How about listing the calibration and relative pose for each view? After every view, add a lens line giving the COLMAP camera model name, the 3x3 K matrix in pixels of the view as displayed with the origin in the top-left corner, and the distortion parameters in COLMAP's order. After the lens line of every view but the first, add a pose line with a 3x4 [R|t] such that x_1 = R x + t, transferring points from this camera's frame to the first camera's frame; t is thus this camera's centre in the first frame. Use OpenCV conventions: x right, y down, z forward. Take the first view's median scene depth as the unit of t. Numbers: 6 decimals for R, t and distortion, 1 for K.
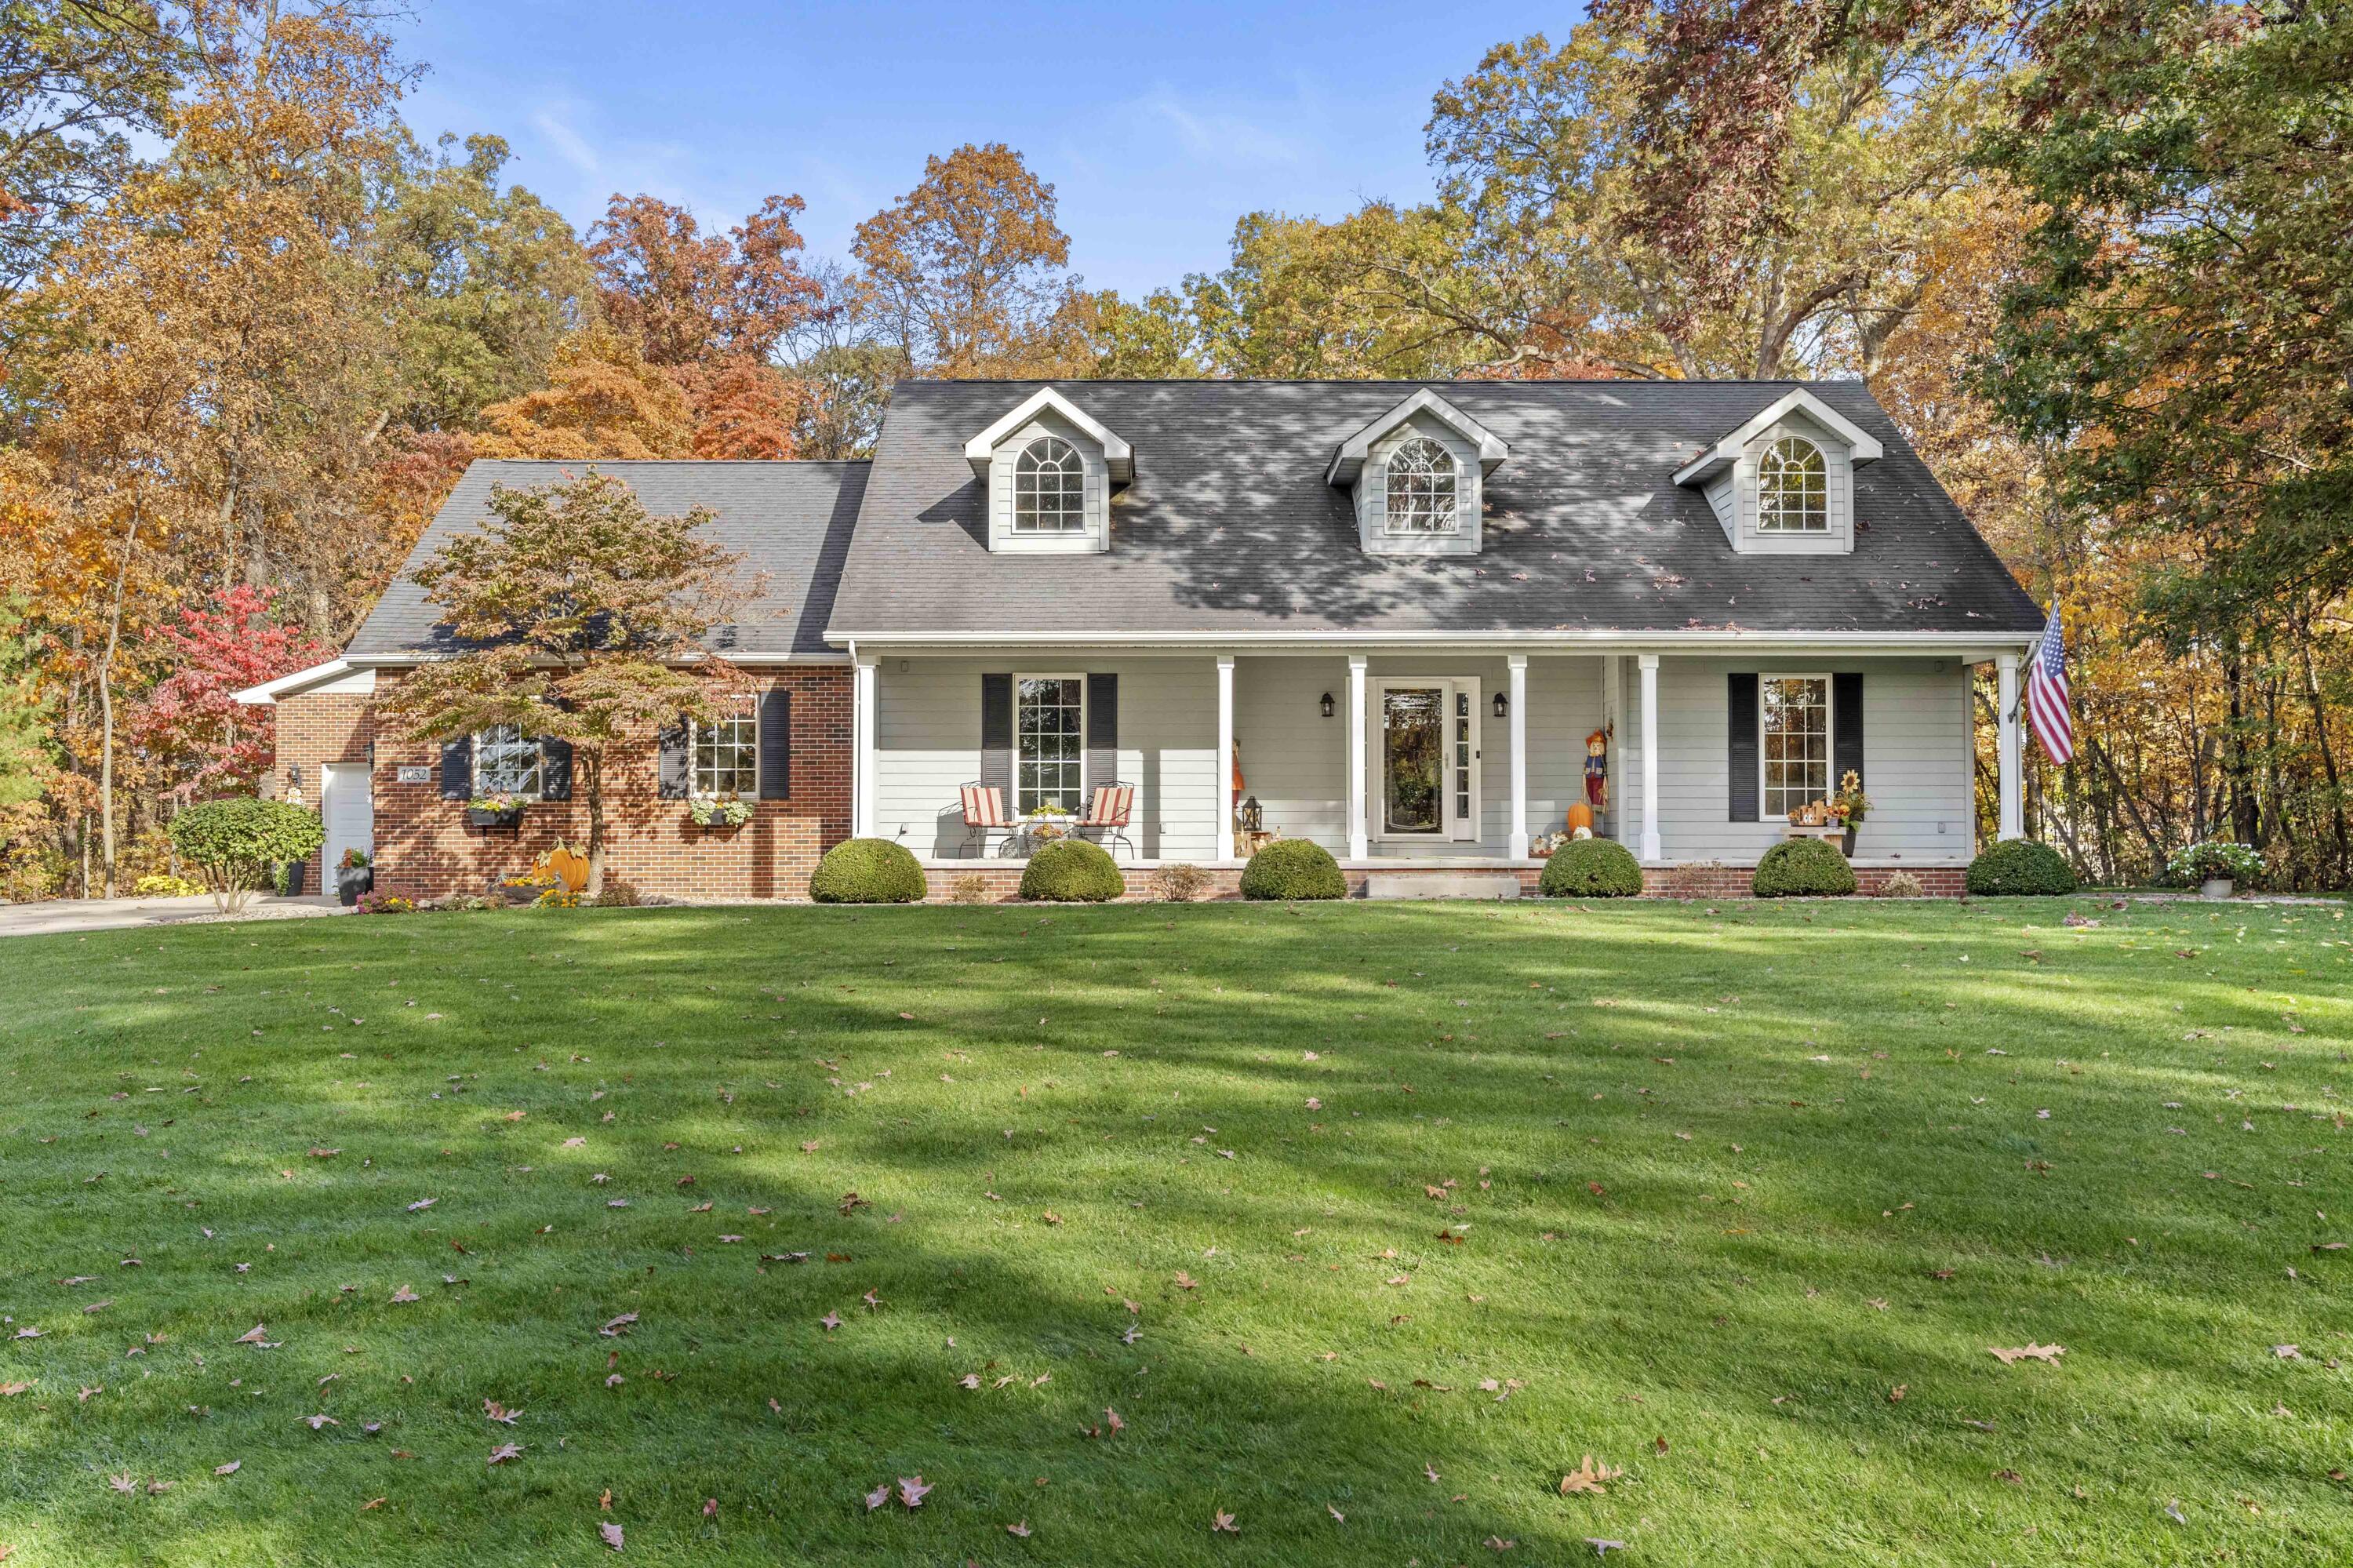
lens RADIAL K [[2077.9, 0, 1176.5], [0, 2077.9, 784.0], [0, 0, 1]] dist [0.002794, -0.001988]
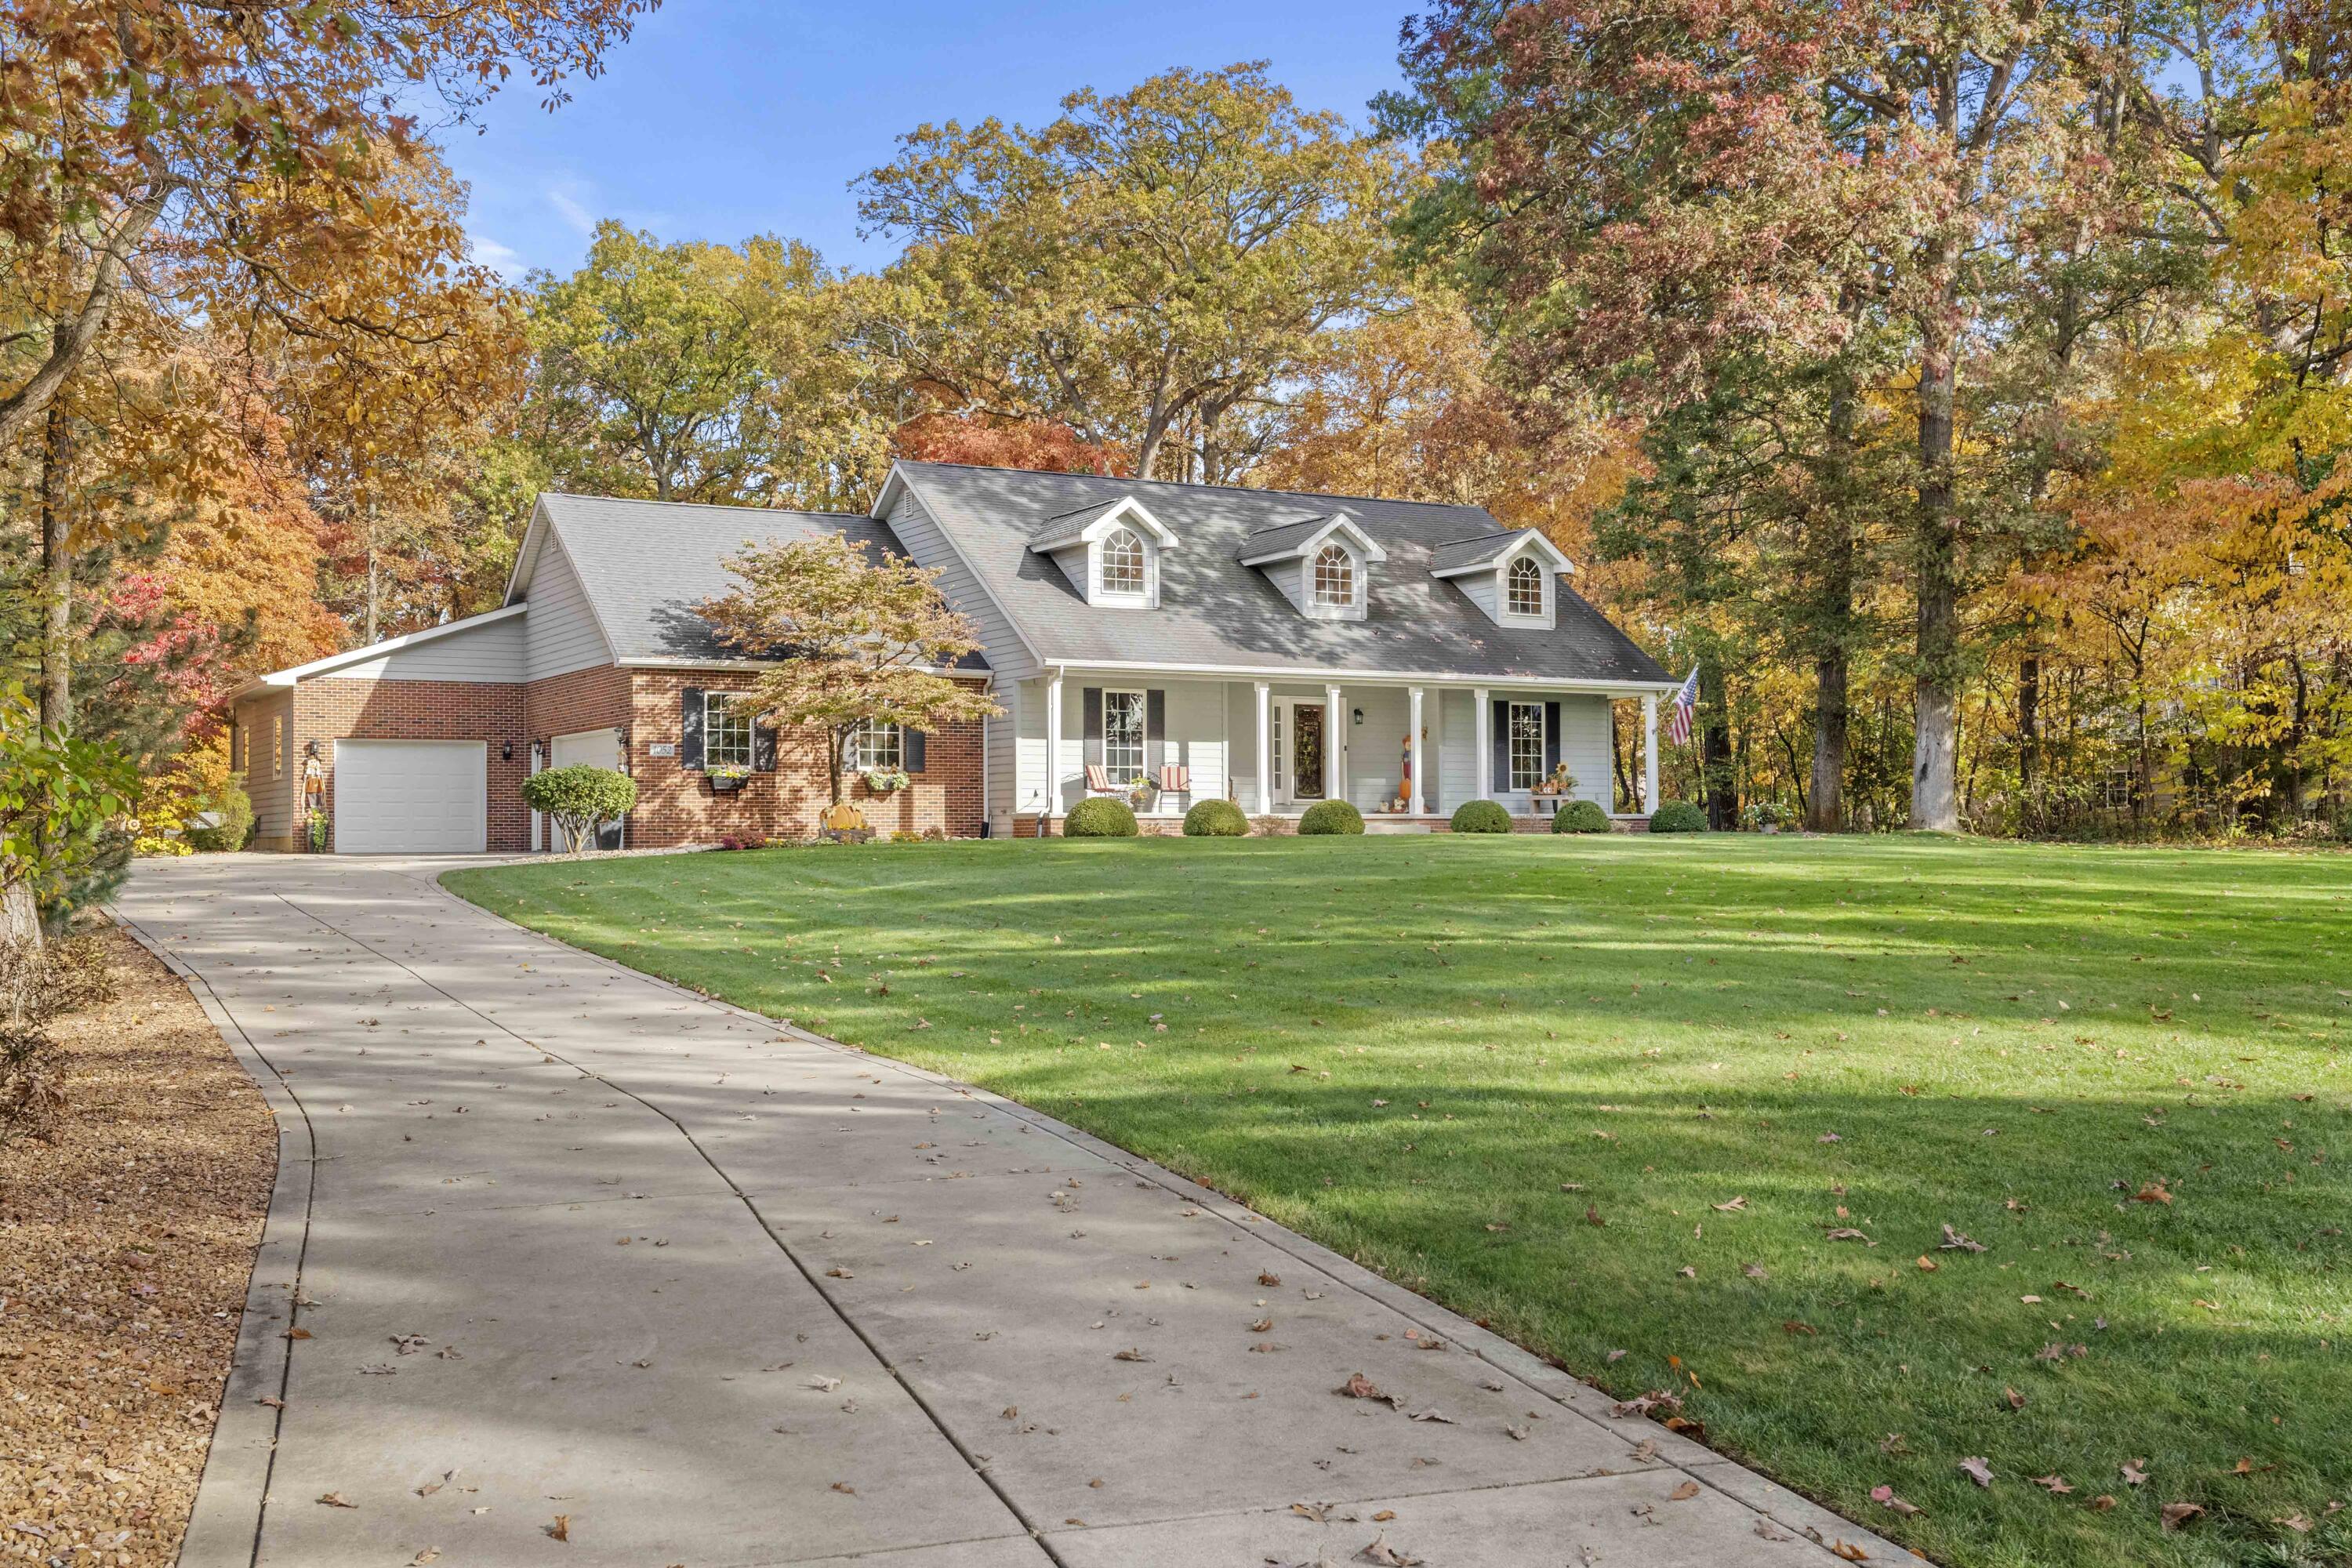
lens RADIAL K [[2338.2, 0, 1176.0], [0, 2338.2, 784.0], [0, 0, 1]] dist [0.001158, 0.002223]
pose [[0.877560, 0.009161, 0.479379, -0.823278], [-0.009497, 0.999953, -0.001725, 0.017221], [-0.479373, -0.003039, 0.877606, -0.479282]]
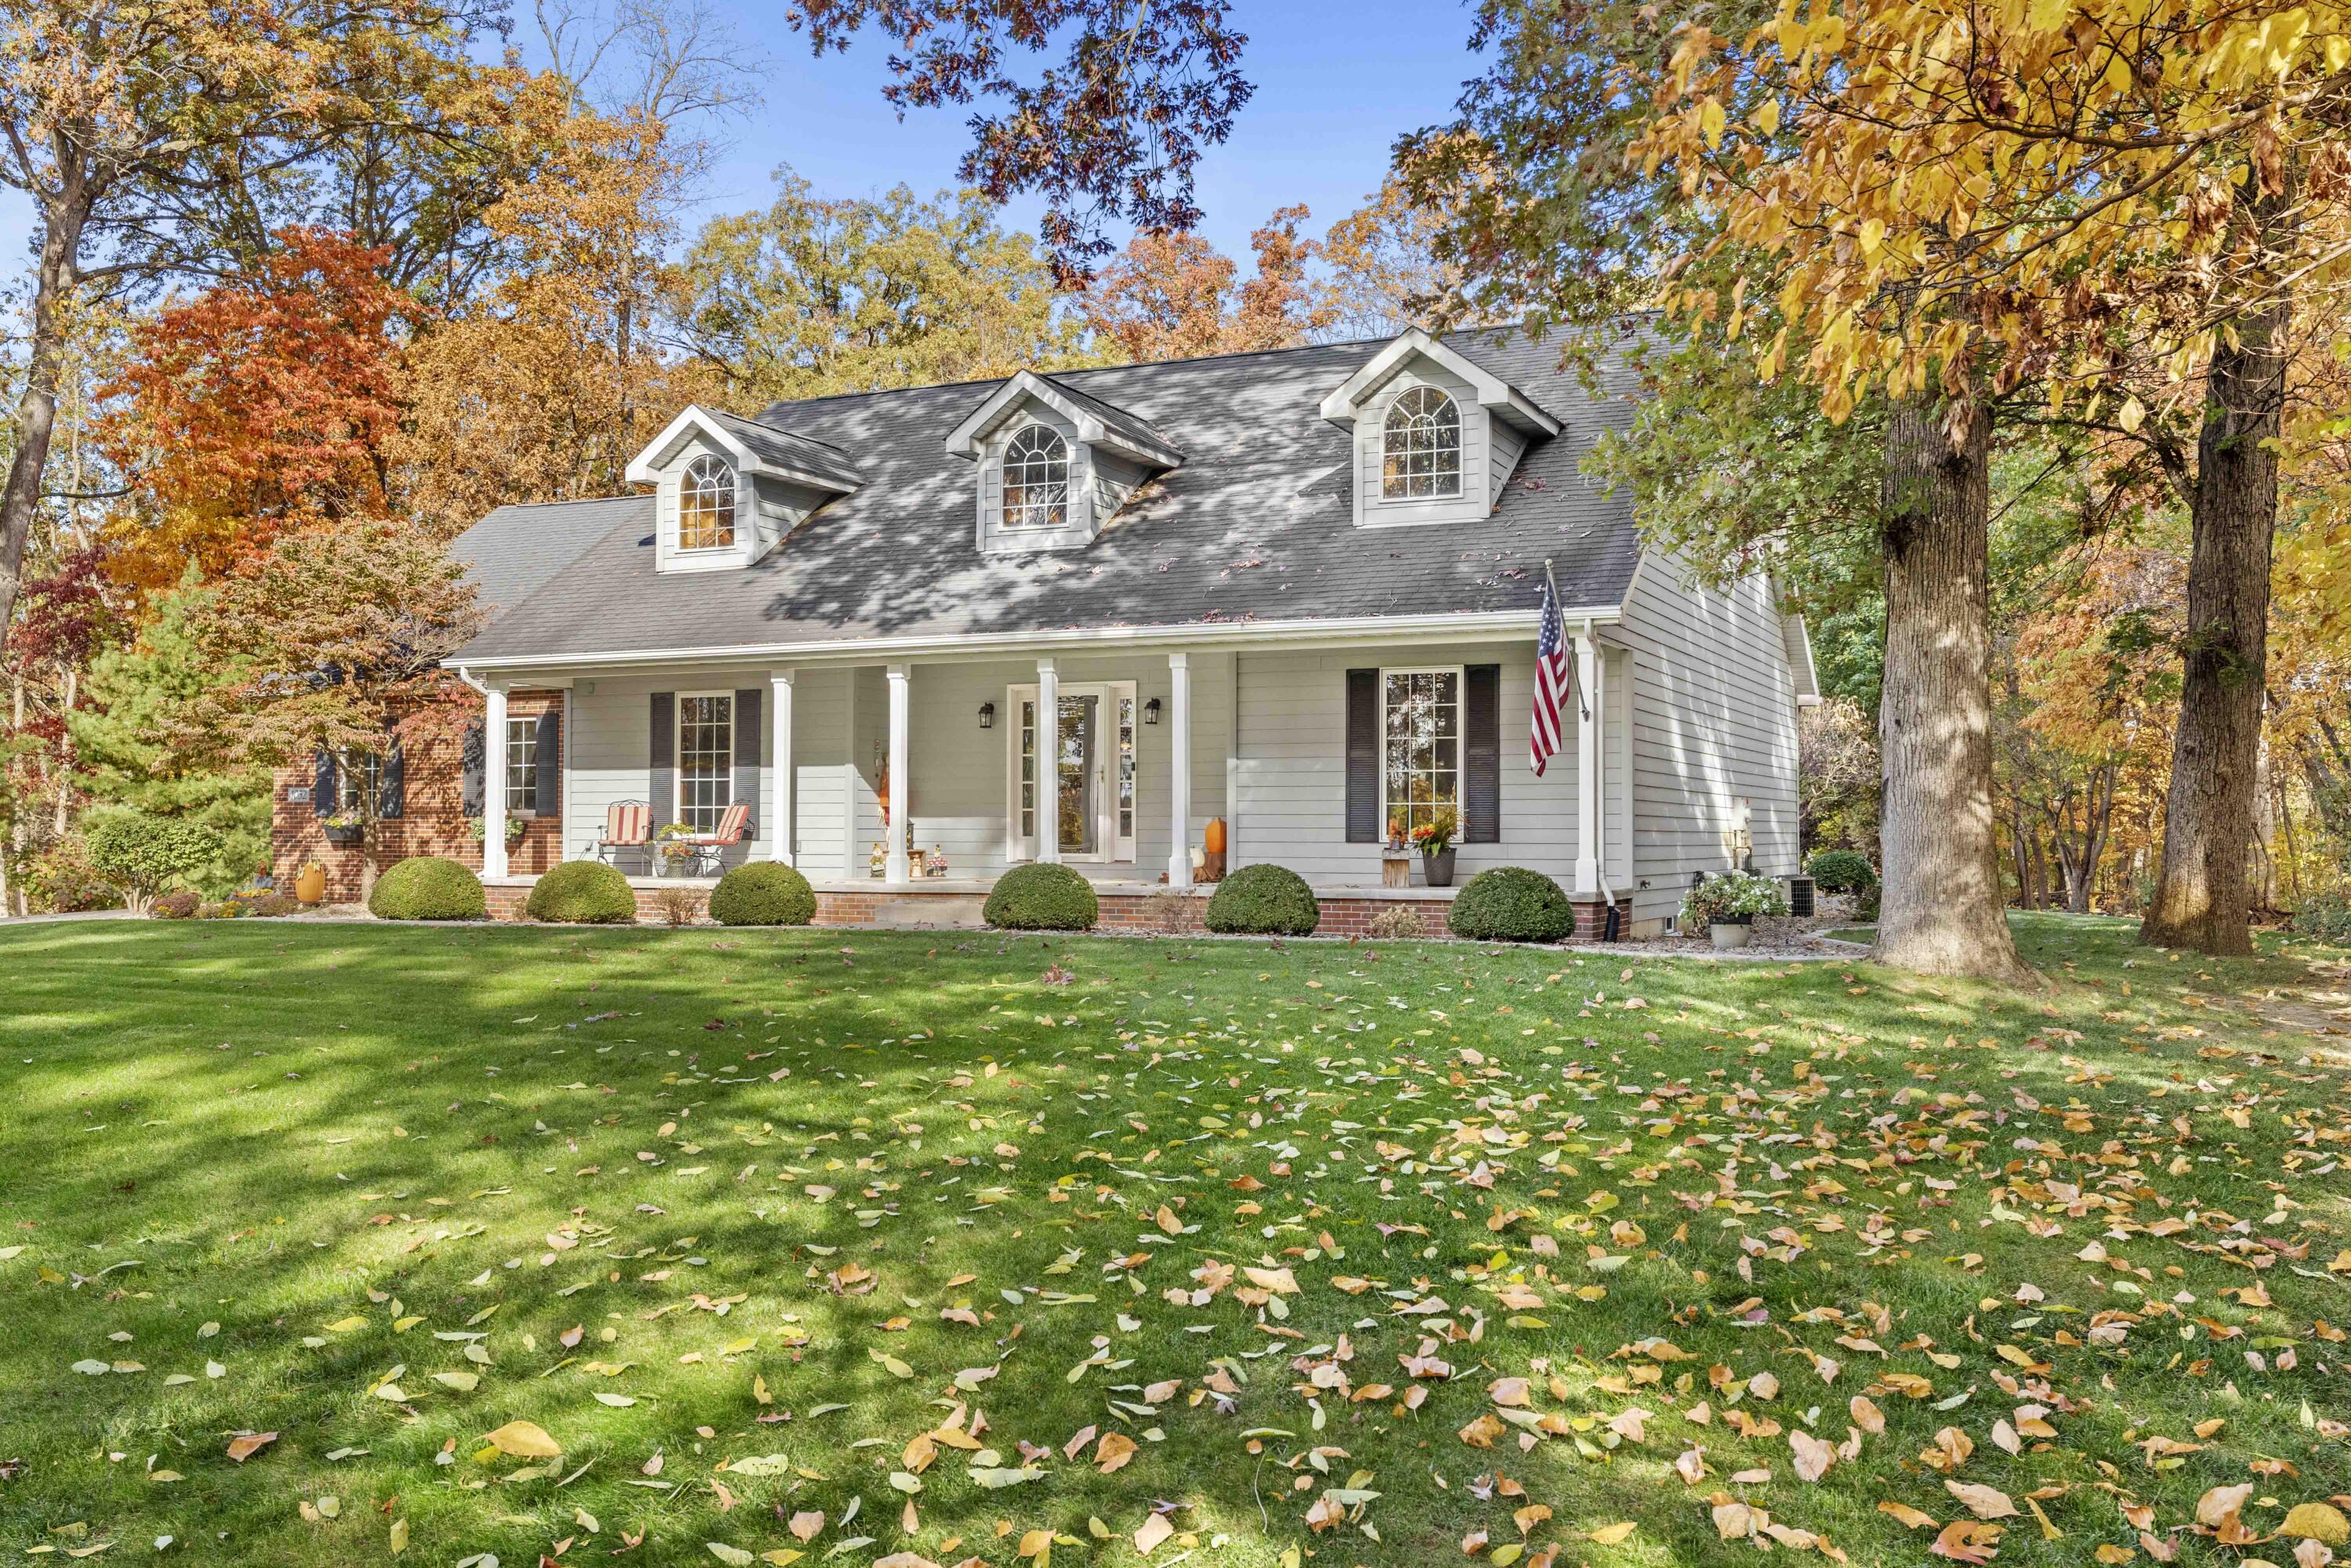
lens RADIAL K [[2089.2, 0, 1175.5], [0, 2089.2, 784.0], [0, 0, 1]] dist [-0.000357, 0.002098]
pose [[0.899259, -0.007532, -0.437352, 0.577026], [0.006329, 0.999971, -0.004209, -0.002871], [0.437371, 0.001017, 0.899280, 0.196883]]
